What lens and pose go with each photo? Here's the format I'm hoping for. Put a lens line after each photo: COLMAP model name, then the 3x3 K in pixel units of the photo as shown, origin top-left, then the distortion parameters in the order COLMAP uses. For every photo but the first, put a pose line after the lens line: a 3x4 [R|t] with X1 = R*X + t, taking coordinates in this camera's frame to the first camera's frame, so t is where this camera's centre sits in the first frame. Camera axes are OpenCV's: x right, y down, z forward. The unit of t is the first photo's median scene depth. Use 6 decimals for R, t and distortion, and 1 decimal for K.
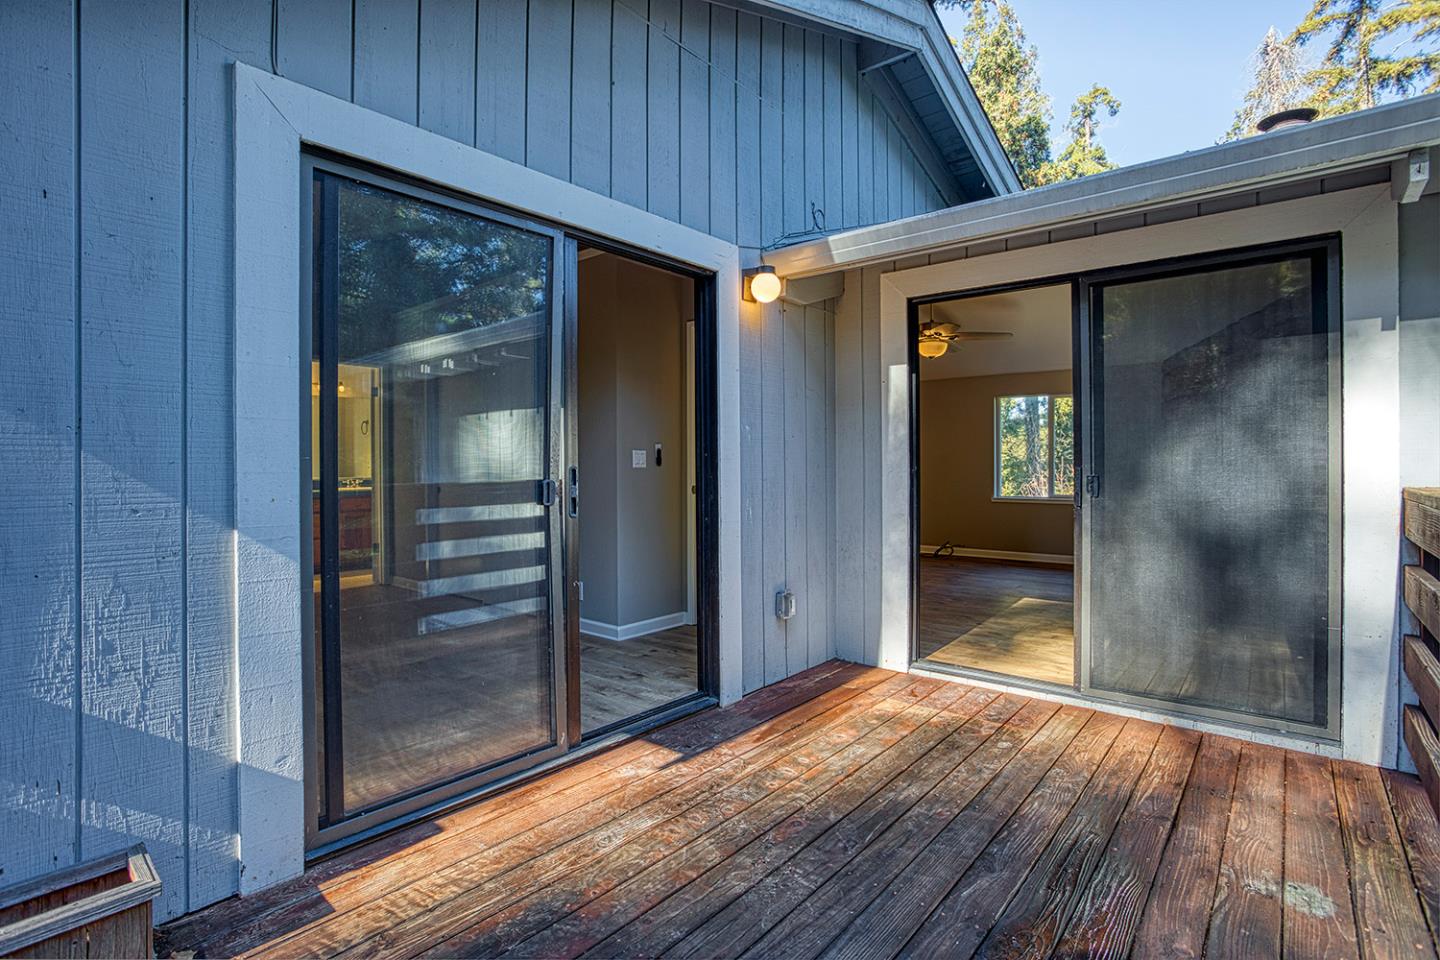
lens RADIAL K [[697.9, 0, 709.0], [0, 697.9, 466.8], [0, 0, 1]] dist [-0.069909, 0.031074]
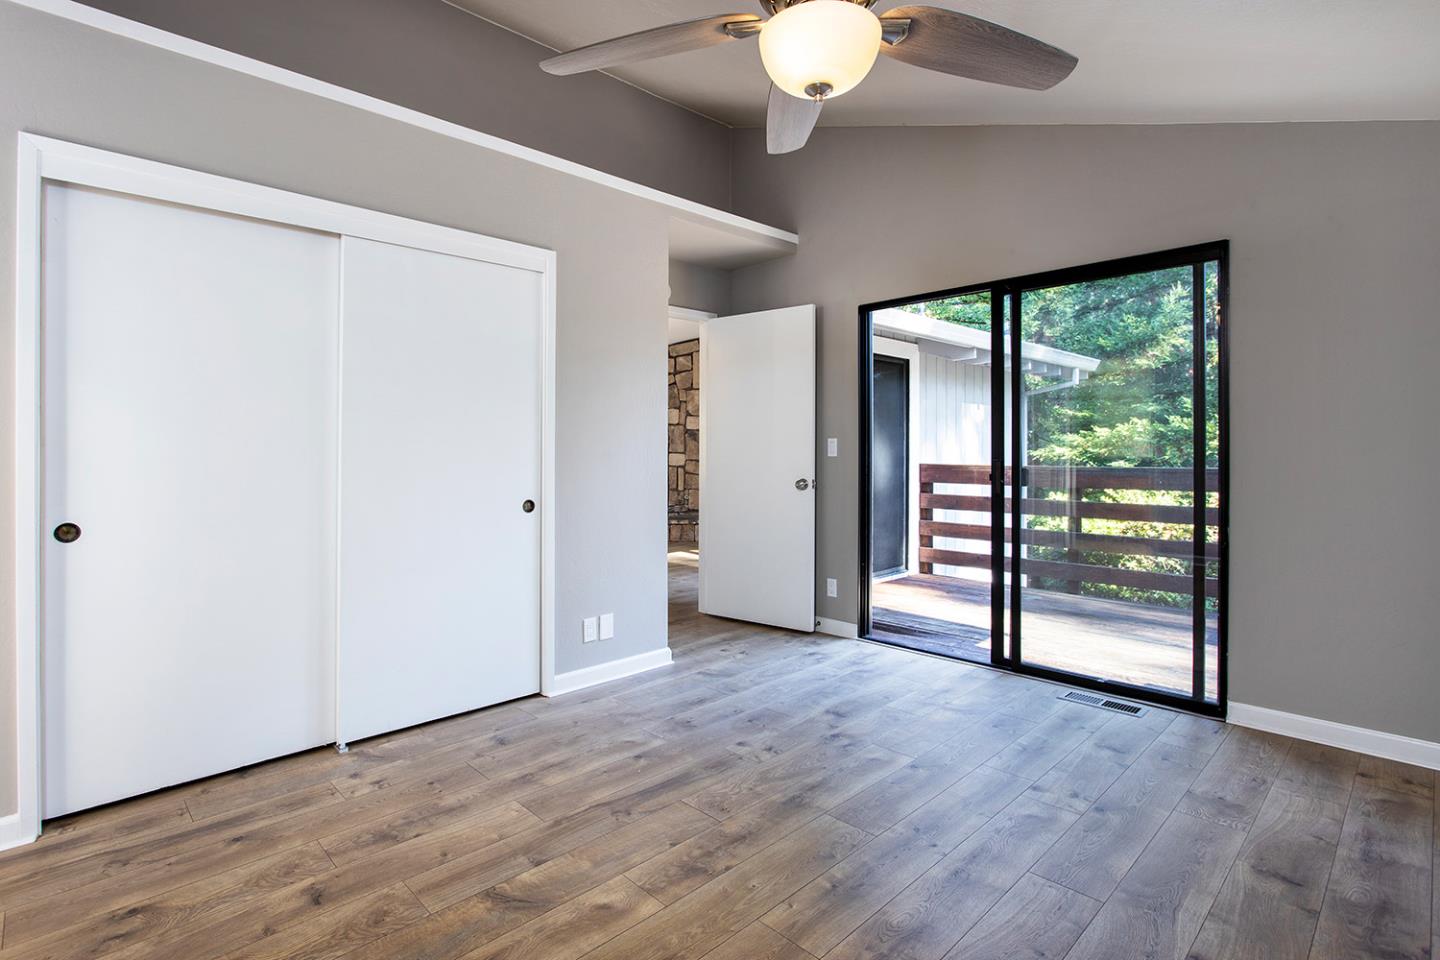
lens RADIAL K [[697.9, 0, 709.0], [0, 697.9, 466.8], [0, 0, 1]] dist [-0.069909, 0.031074]
pose [[0.098587, -0.019193, 0.994943, -1.290743], [0.007760, 0.999798, 0.018518, -0.006542], [-0.995098, 0.005895, 0.098716, 1.159853]]
